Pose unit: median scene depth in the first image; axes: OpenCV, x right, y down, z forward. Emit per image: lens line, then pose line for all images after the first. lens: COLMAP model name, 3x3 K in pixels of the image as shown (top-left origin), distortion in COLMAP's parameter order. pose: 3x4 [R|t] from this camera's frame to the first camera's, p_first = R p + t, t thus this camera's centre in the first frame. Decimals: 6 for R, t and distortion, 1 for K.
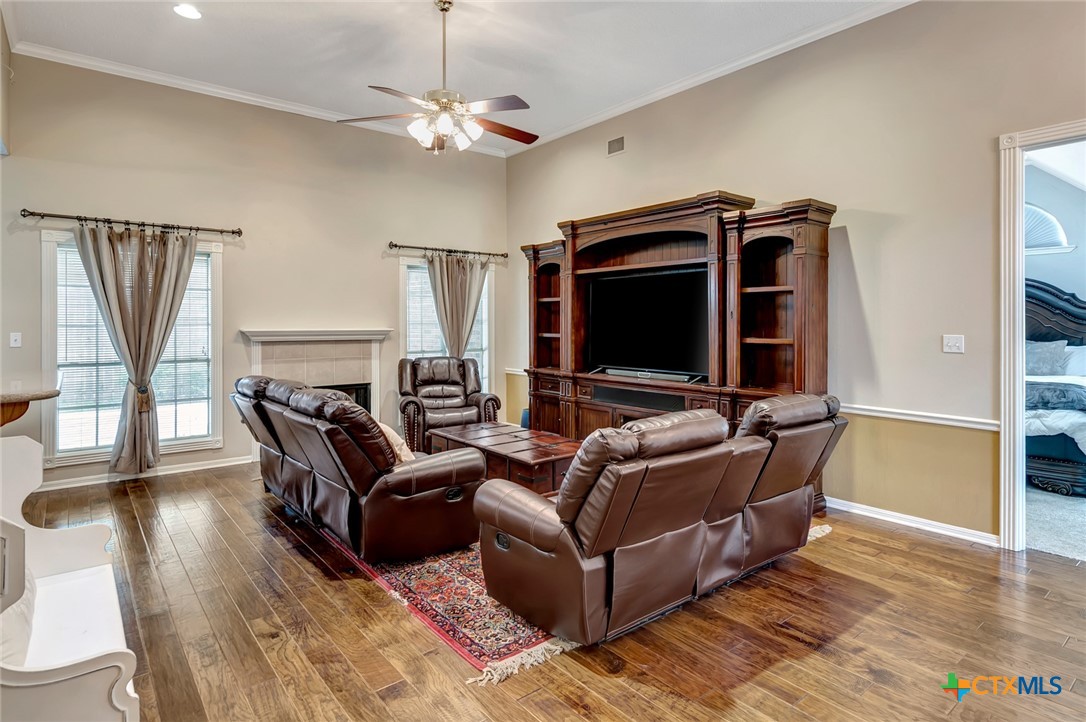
lens RADIAL K [[583.5, 0, 528.5], [0, 583.5, 333.3], [0, 0, 1]] dist [-0.000999, -0.000608]
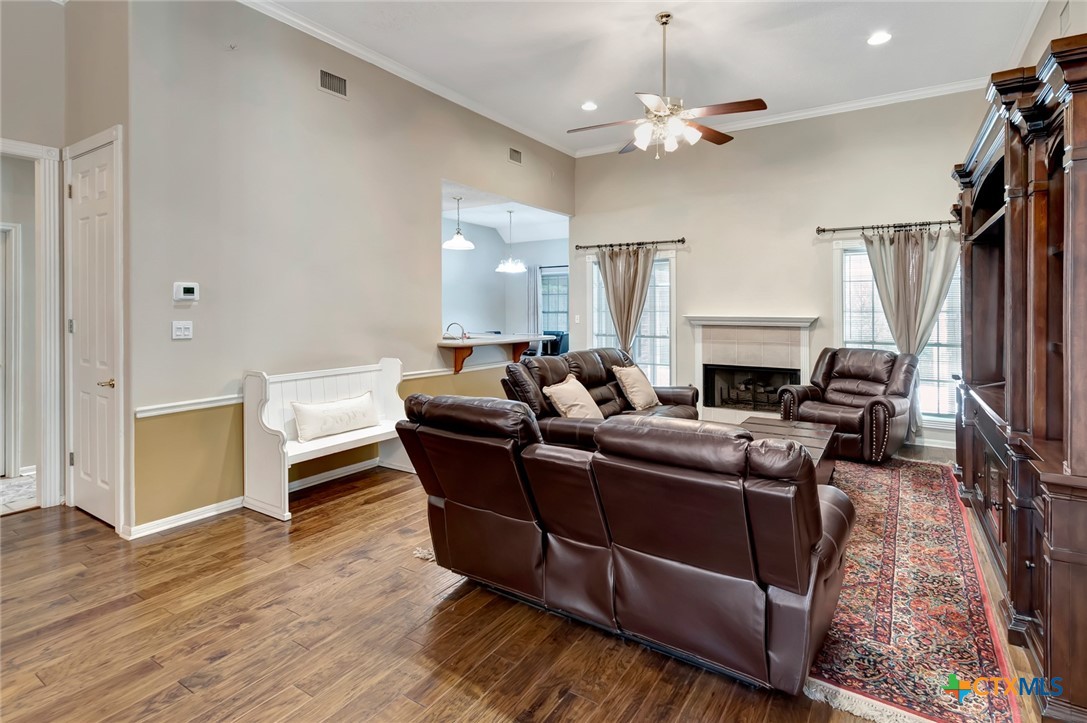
lens RADIAL K [[525.3, 0, 561.4], [0, 525.3, 309.1], [0, 0, 1]] dist [0.004397, 0.000502]
pose [[0.347269, 0.001529, -0.937764, 0.526998], [-0.018302, 0.999819, -0.005147, -0.008998], [0.937587, 0.018950, 0.347234, 0.350074]]
